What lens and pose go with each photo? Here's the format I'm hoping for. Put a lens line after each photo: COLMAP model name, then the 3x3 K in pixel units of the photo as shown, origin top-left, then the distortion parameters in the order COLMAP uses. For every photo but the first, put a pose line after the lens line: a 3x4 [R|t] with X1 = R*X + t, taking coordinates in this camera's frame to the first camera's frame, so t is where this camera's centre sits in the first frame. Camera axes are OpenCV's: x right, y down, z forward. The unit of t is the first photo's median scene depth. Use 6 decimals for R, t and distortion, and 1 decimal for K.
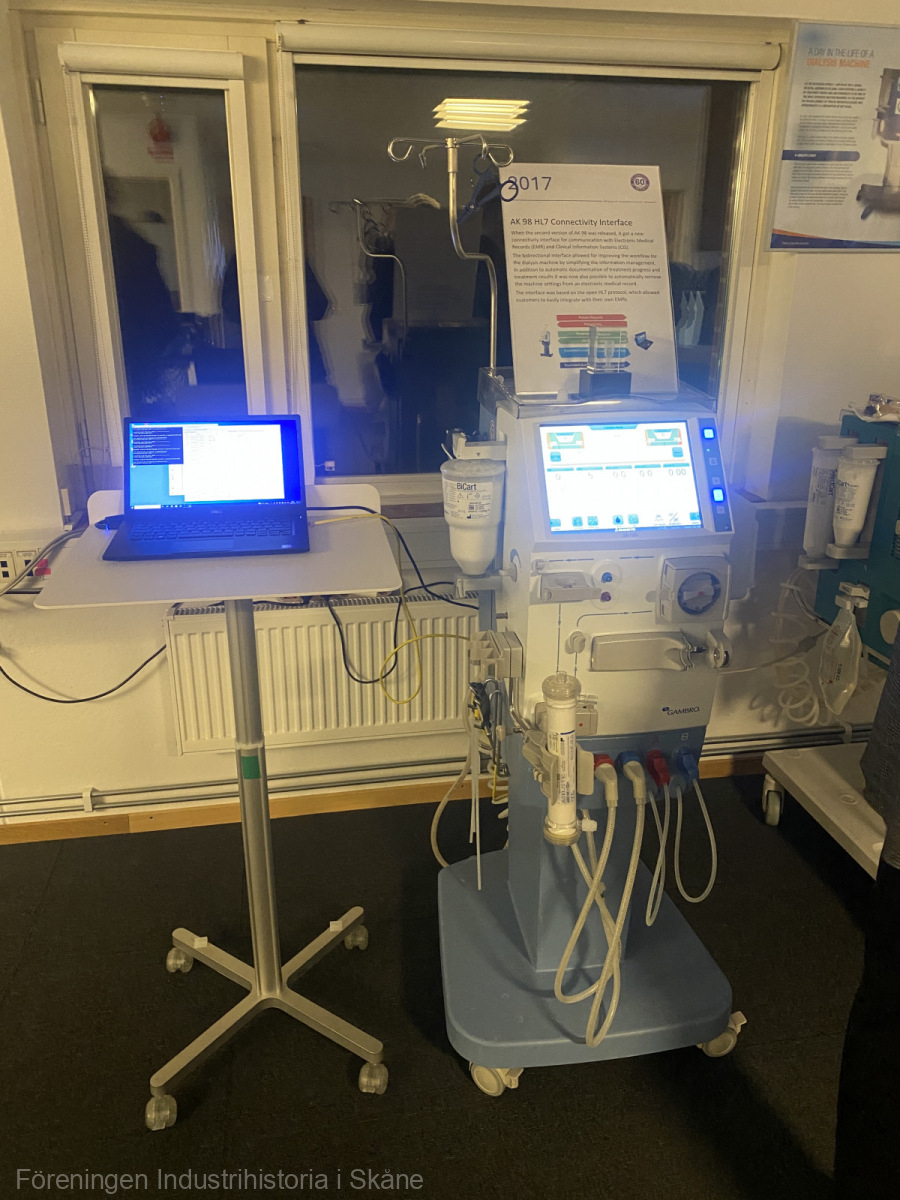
lens RADIAL K [[924.1, 0, 450.0], [0, 924.1, 600.0], [0, 0, 1]] dist [0.042572, -0.046033]
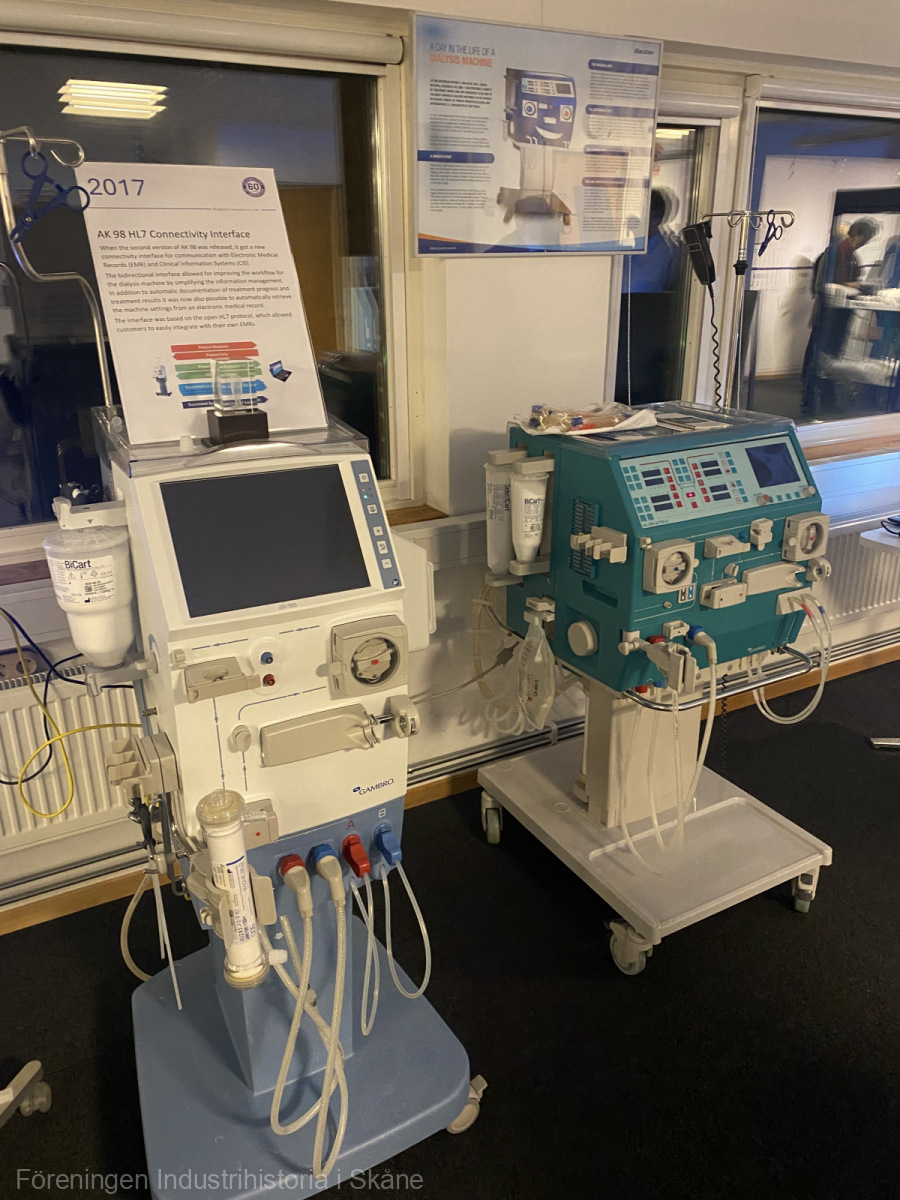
lens RADIAL K [[917.1, 0, 450.0], [0, 917.1, 600.0], [0, 0, 1]] dist [0.001747, 0.005293]
pose [[0.949100, -0.122917, 0.290002, 0.083294], [0.118562, 0.992411, 0.032607, -0.075446], [-0.291809, 0.003436, 0.956470, 0.135401]]
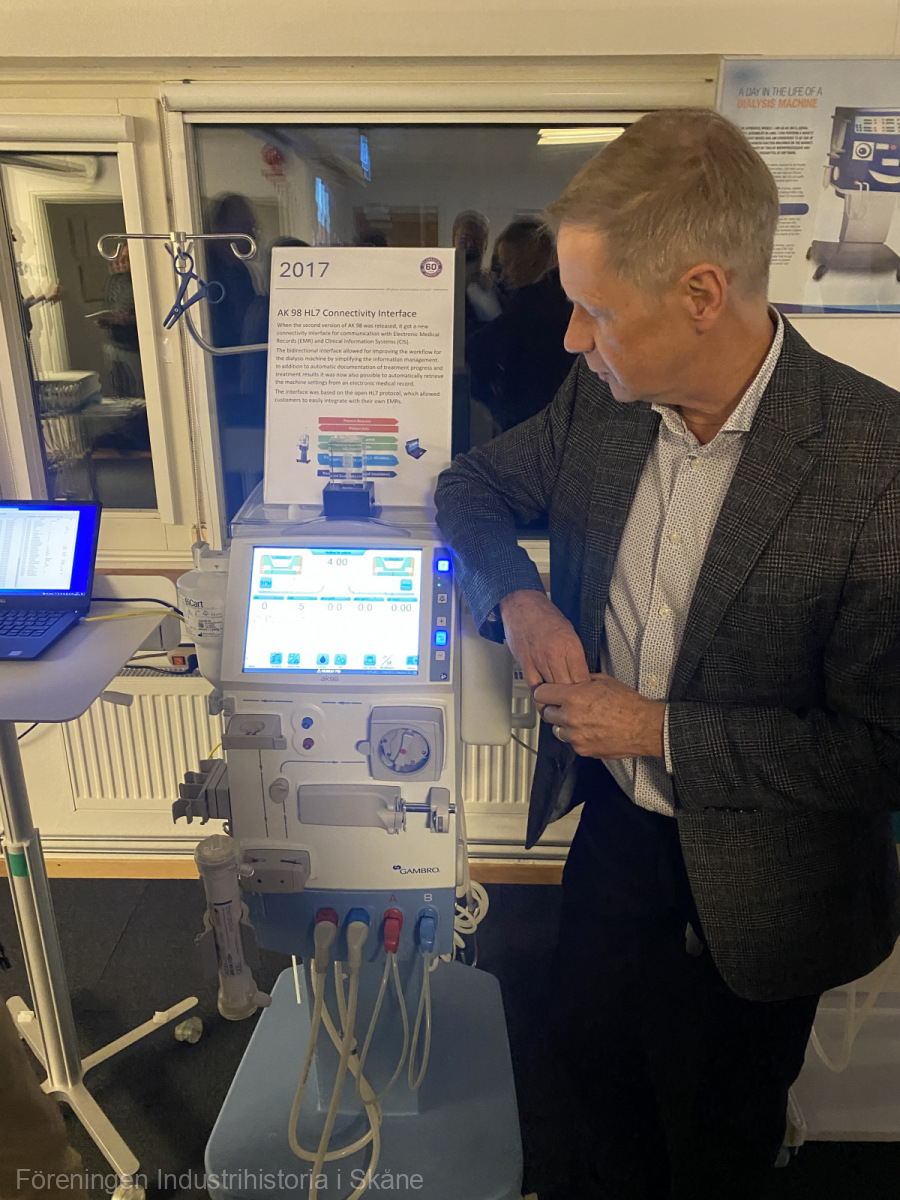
lens RADIAL K [[887.1, 0, 450.0], [0, 887.1, 600.0], [0, 0, 1]] dist [0.135492, -0.169301]
pose [[0.979983, 0.067812, -0.187178, 0.404299], [-0.066859, 0.997697, 0.011407, -0.142526], [0.187520, 0.001336, 0.982260, 0.158644]]
